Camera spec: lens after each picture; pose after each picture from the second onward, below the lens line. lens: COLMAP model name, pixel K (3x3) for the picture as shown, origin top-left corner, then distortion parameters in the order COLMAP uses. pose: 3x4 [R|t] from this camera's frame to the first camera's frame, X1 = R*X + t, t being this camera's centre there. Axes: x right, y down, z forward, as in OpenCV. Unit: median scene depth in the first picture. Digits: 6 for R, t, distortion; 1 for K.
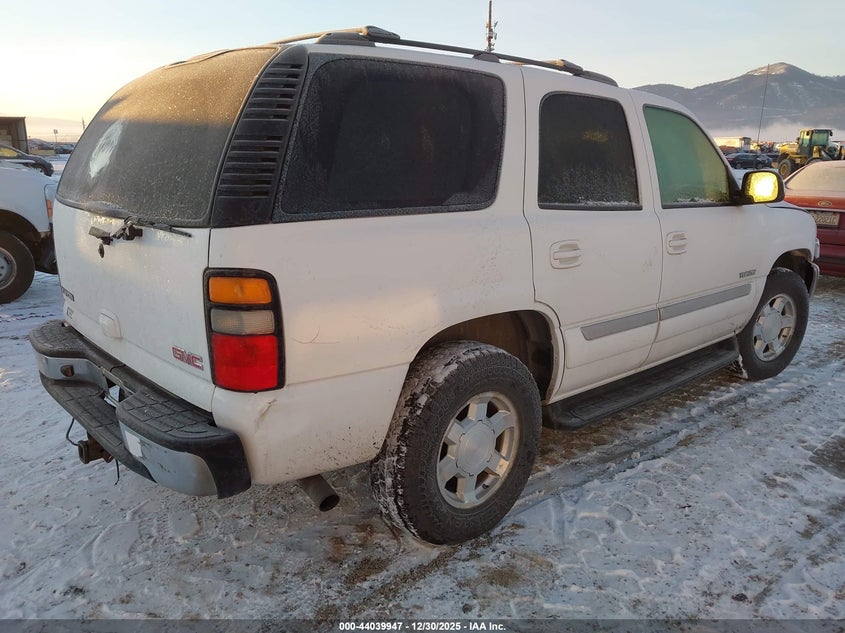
lens RADIAL K [[665.2, 0, 422.5], [0, 665.2, 316.5], [0, 0, 1]] dist [0.010637, -0.000503]
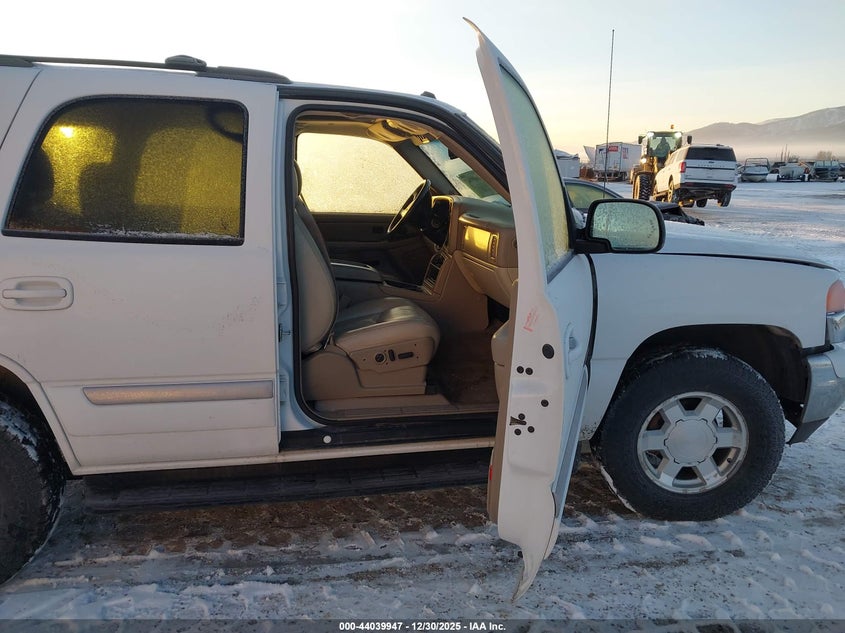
lens RADIAL K [[674.9, 0, 446.7], [0, 674.9, 317.6], [0, 0, 1]] dist [-0.008030, -0.003688]
pose [[0.857355, 0.109167, -0.503016, 0.880901], [-0.121095, 0.992600, 0.009021, -0.110166], [0.500278, 0.053179, 0.864230, 0.451638]]
